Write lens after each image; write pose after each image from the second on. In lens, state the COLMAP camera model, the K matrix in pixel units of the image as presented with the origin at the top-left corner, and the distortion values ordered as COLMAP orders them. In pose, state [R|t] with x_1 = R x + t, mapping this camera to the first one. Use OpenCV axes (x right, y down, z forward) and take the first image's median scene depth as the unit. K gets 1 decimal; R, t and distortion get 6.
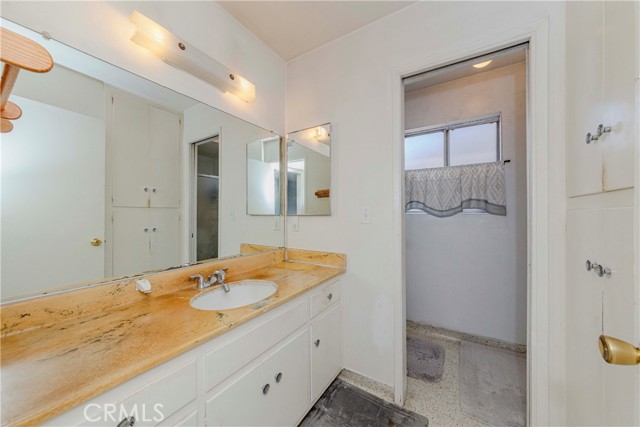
lens RADIAL K [[232.8, 0, 320.0], [0, 232.8, 213.5], [0, 0, 1]] dist [0.001774, 0.000614]
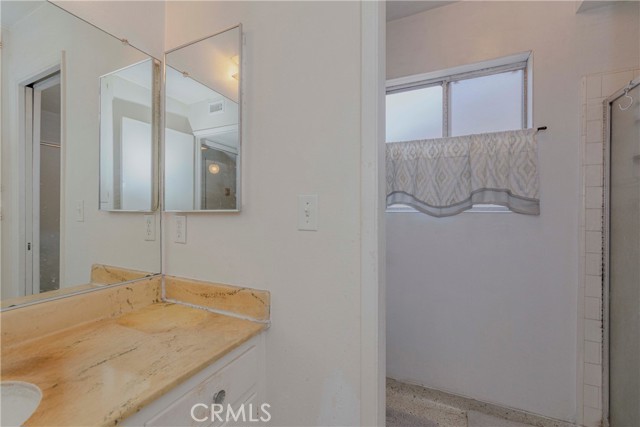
lens RADIAL K [[278.5, 0, 320.0], [0, 278.5, 213.5], [0, 0, 1]] dist [-0.000845, -0.000224]
pose [[0.992058, 0.005620, 0.125656, 0.105560], [-0.006585, 0.999952, 0.007269, 0.003082], [-0.125609, -0.008039, 0.992047, 0.298137]]
